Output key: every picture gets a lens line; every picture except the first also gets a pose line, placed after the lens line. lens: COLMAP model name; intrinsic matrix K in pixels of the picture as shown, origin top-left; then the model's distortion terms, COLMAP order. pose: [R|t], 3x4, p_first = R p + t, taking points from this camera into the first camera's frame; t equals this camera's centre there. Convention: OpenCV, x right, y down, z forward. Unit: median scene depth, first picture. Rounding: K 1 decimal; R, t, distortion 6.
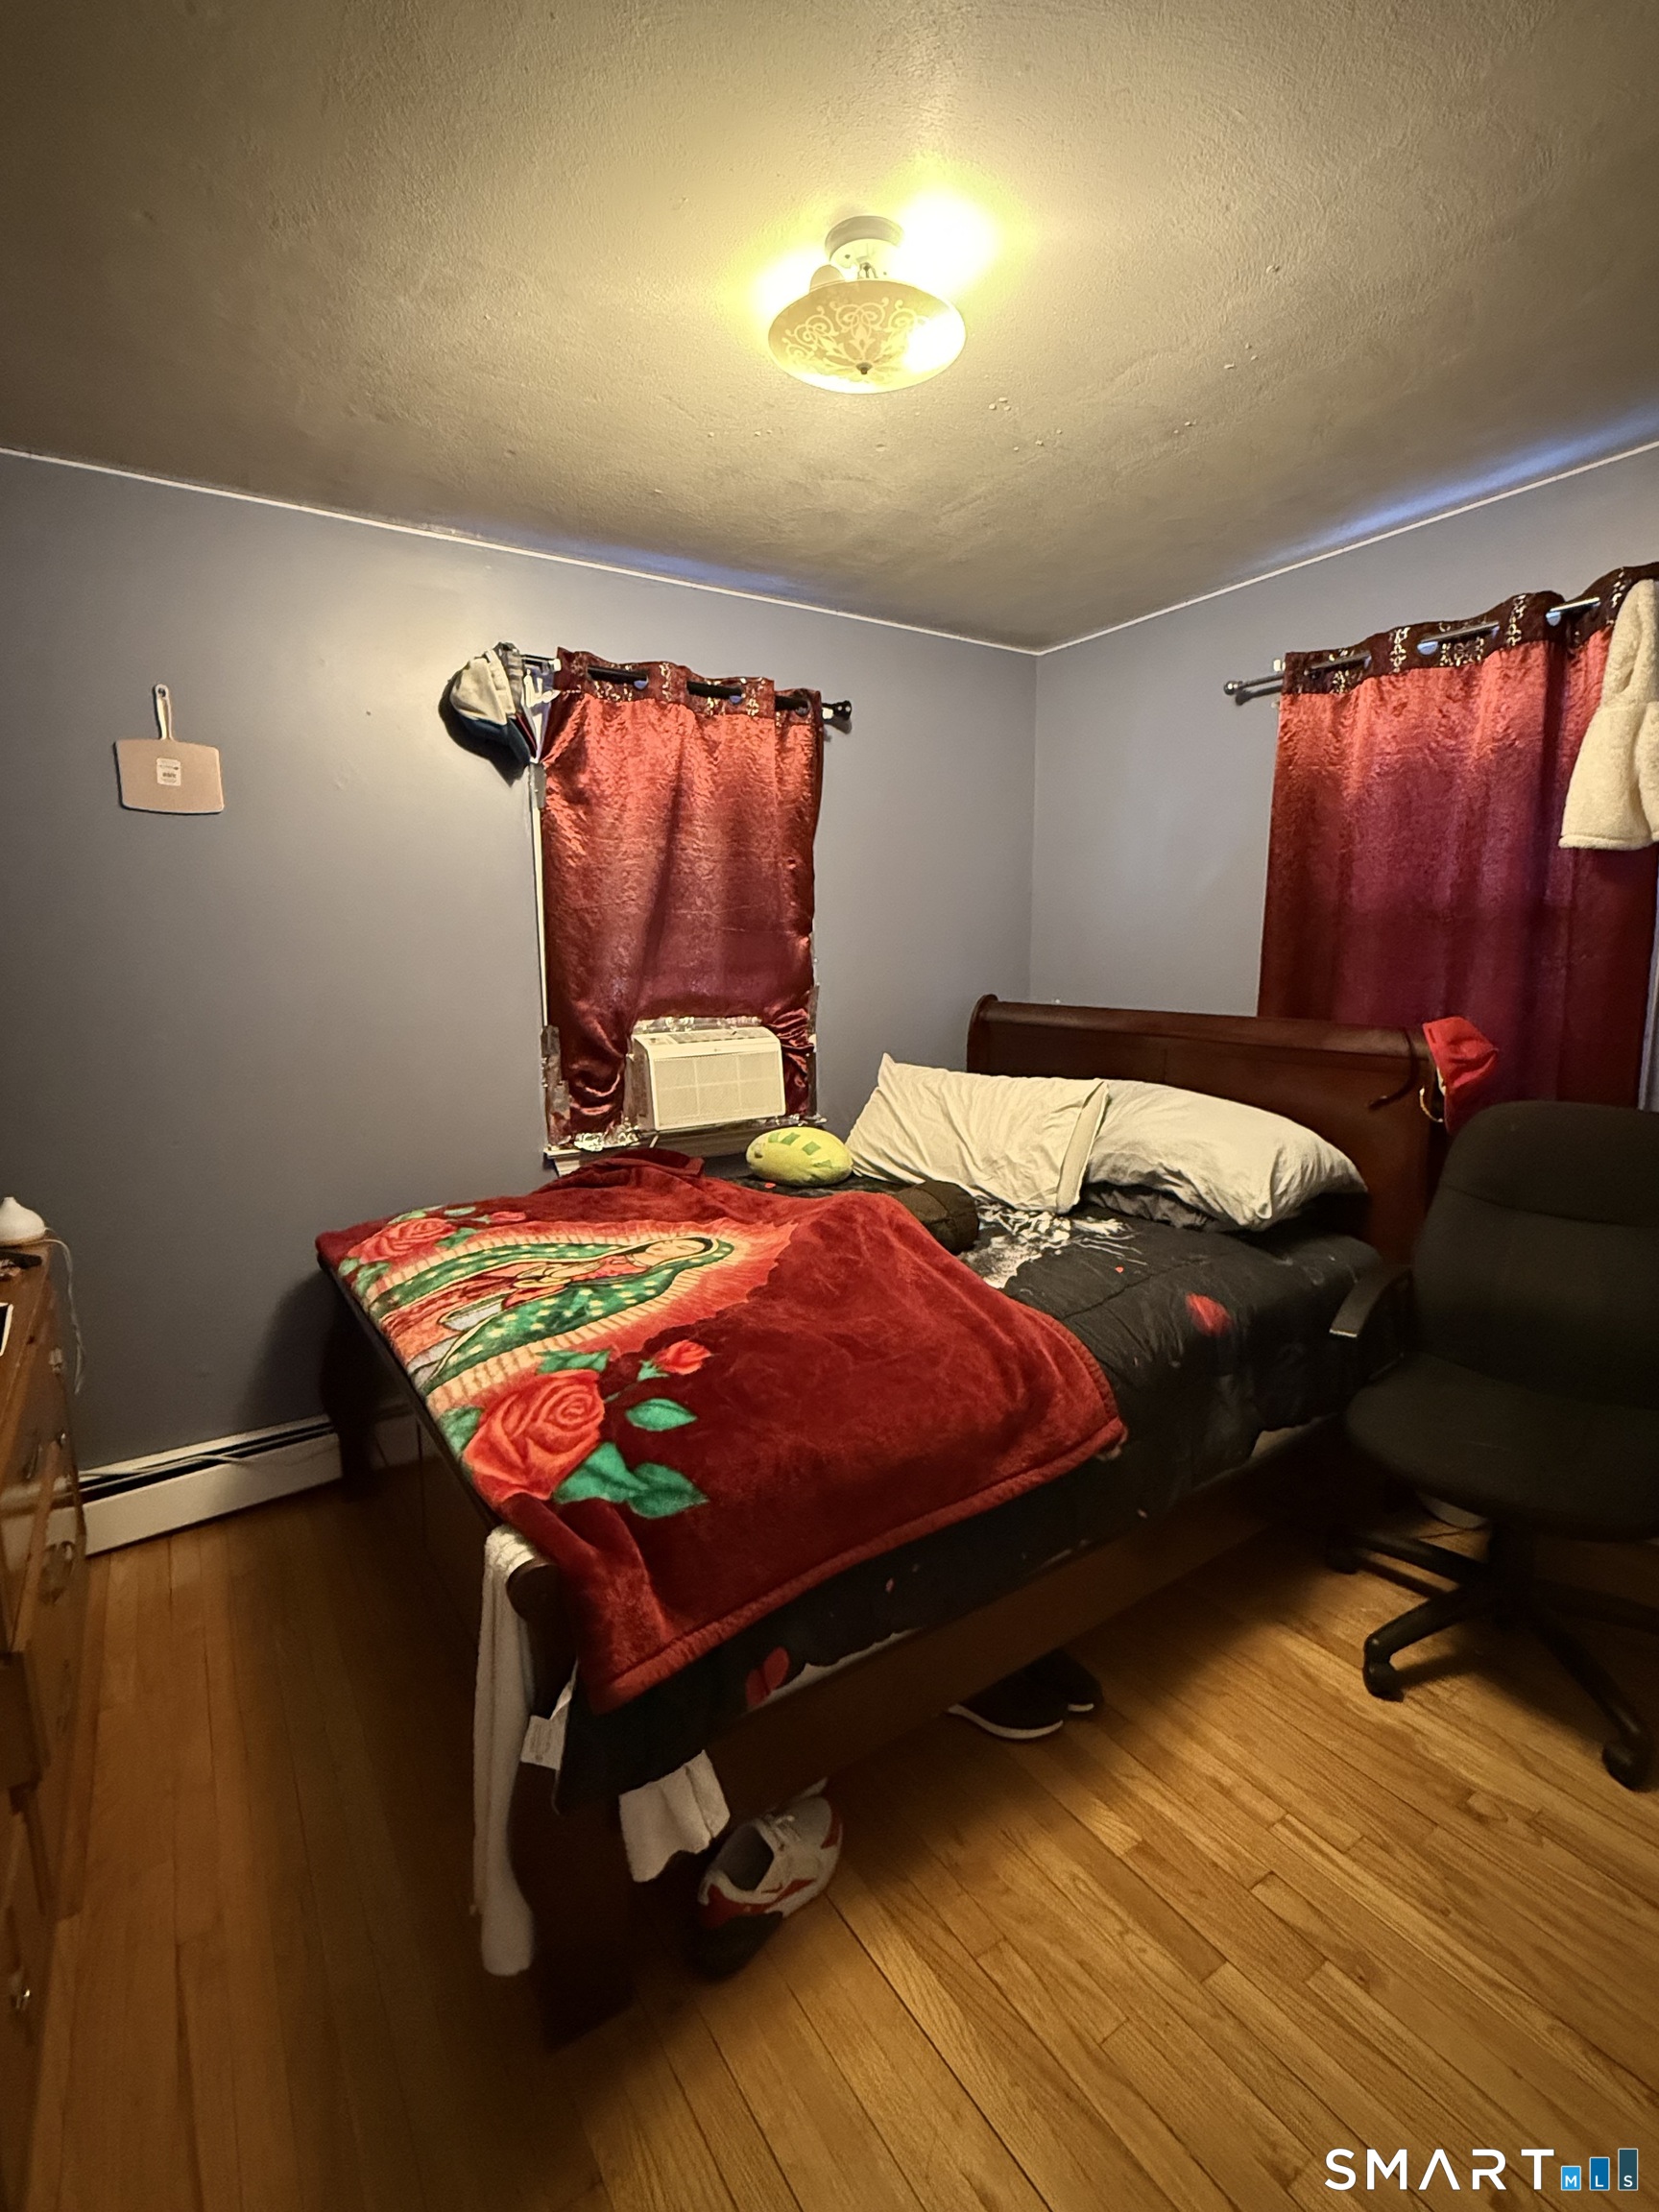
lens RADIAL K [[1010.3, 0, 833.2], [0, 1010.3, 1108.6], [0, 0, 1]] dist [0.000446, -0.000453]
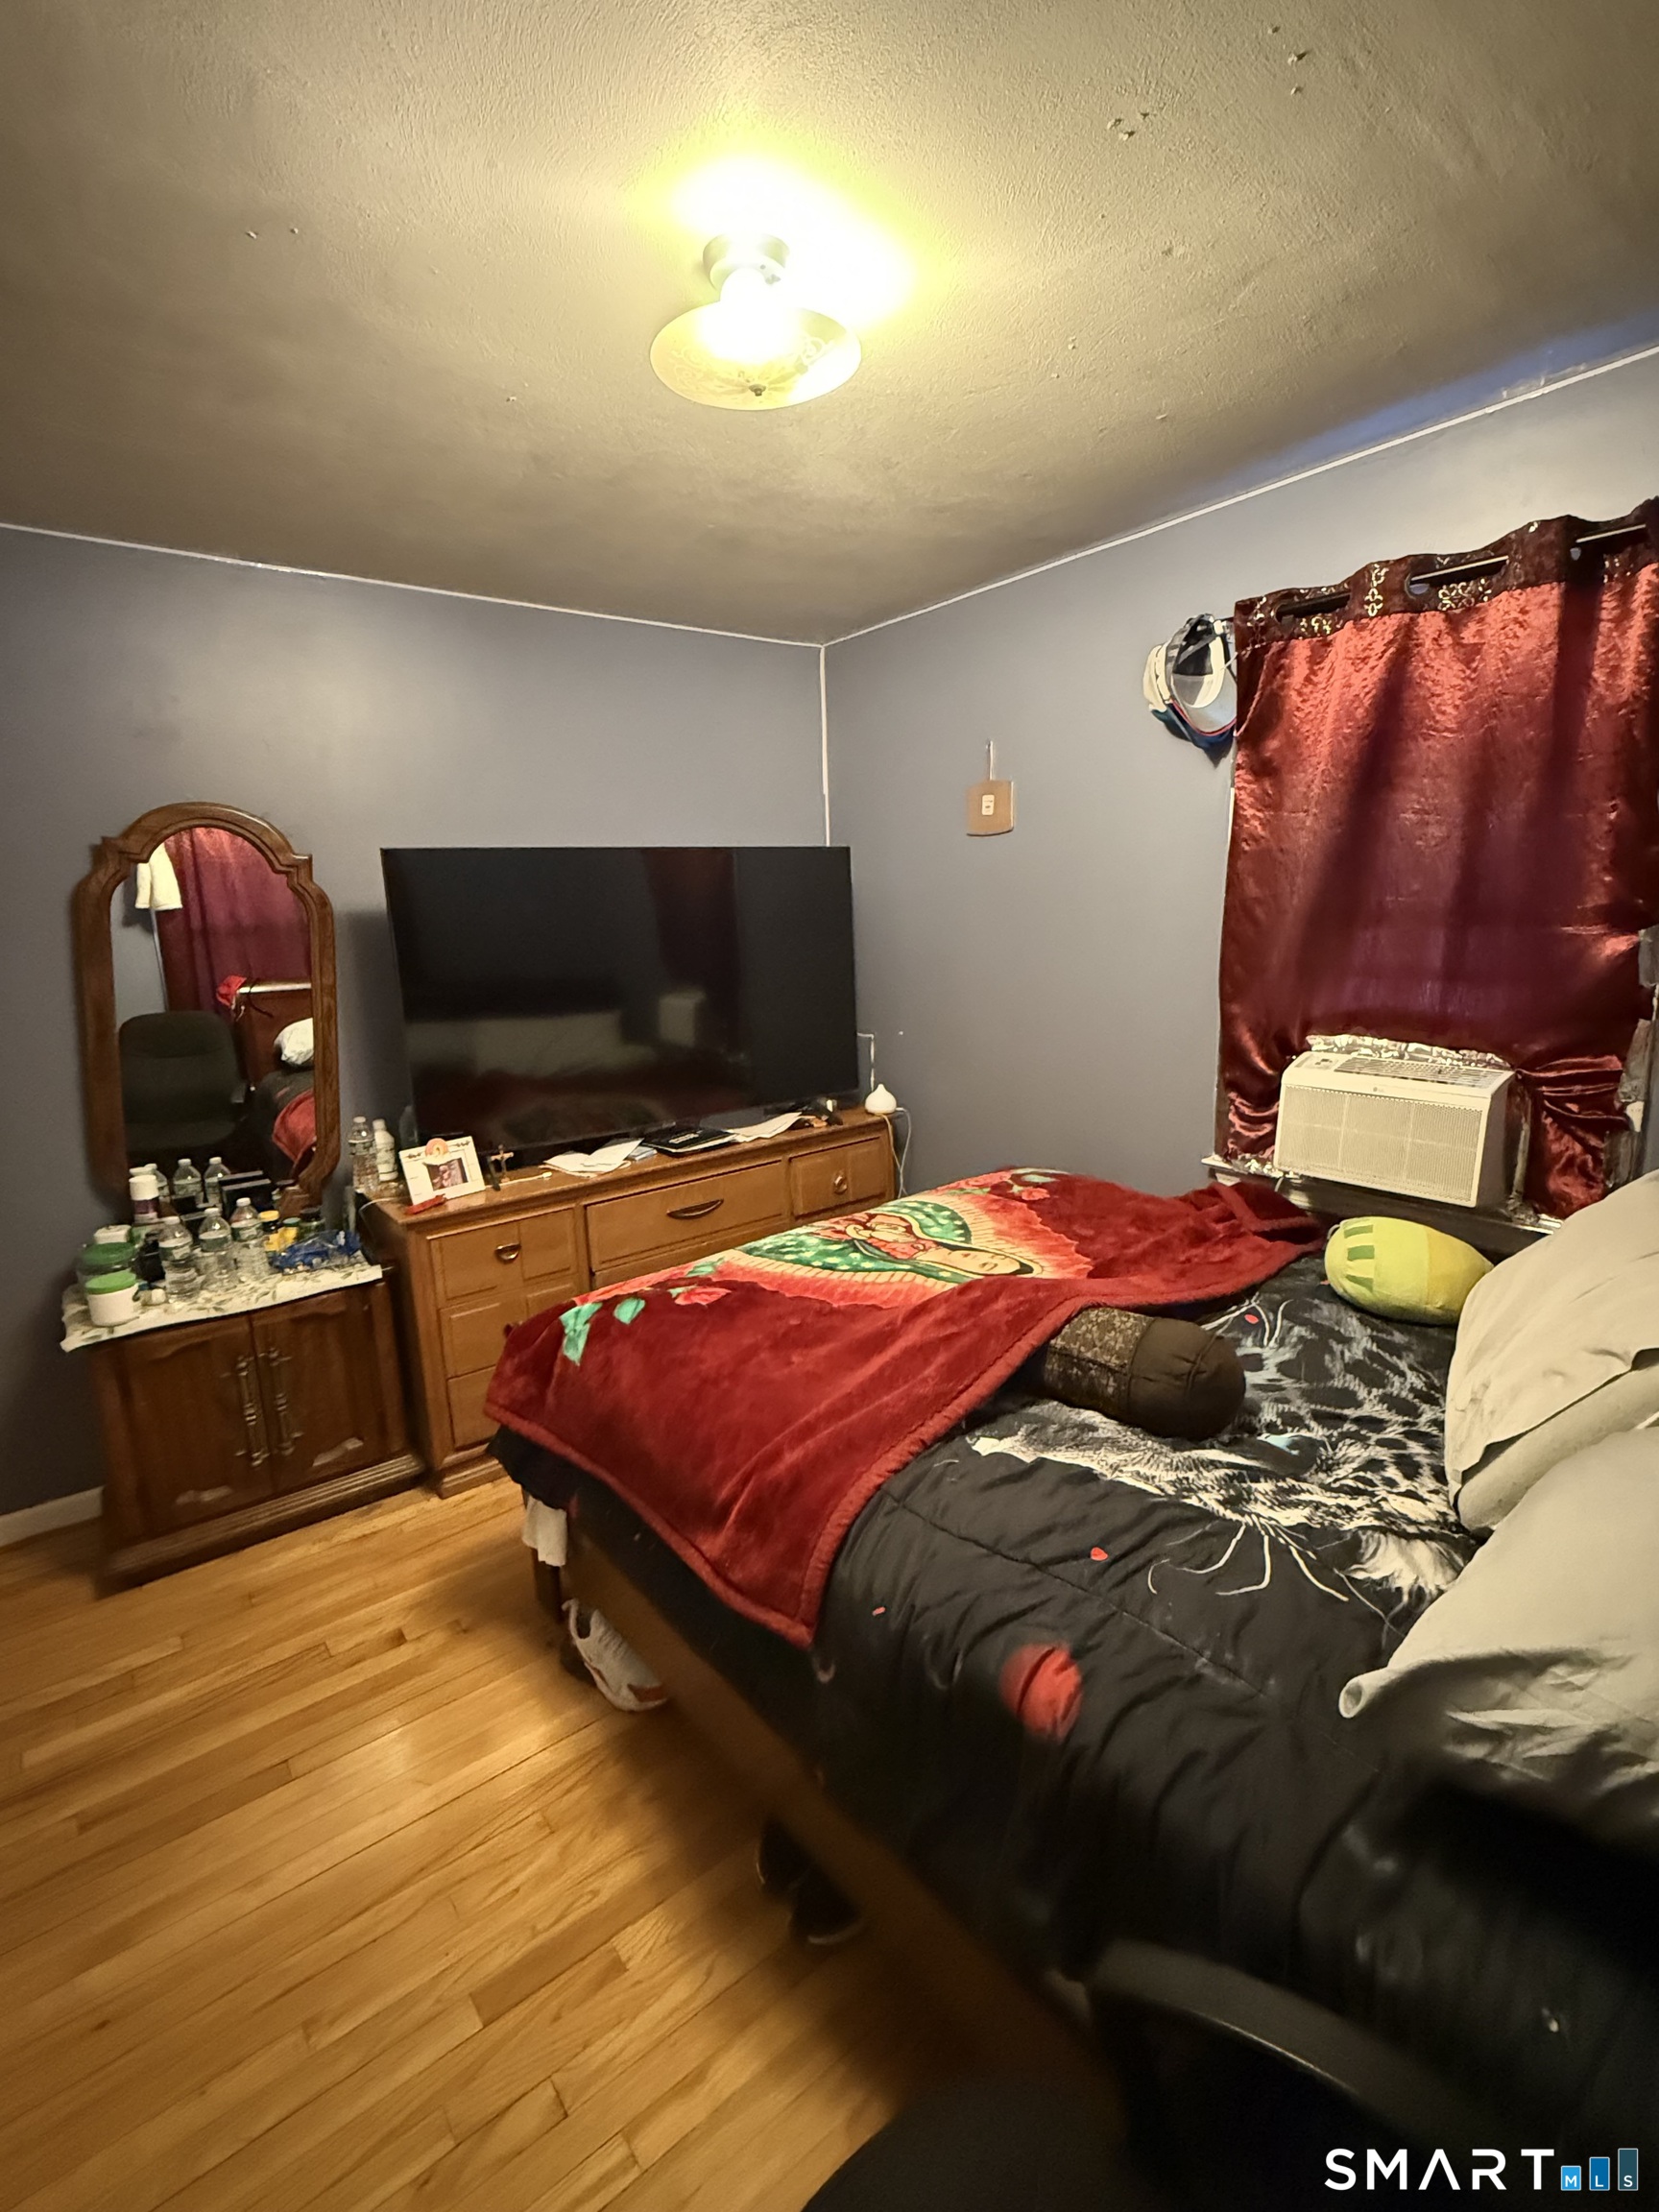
lens RADIAL K [[1010.3, 0, 831.6], [0, 1010.3, 1104.9], [0, 0, 1]] dist [0.000446, -0.000453]
pose [[0.081229, 0.211208, -0.974060, 0.778530], [-0.127941, 0.971414, 0.199965, -0.195924], [0.988450, 0.108379, 0.105929, 0.730587]]
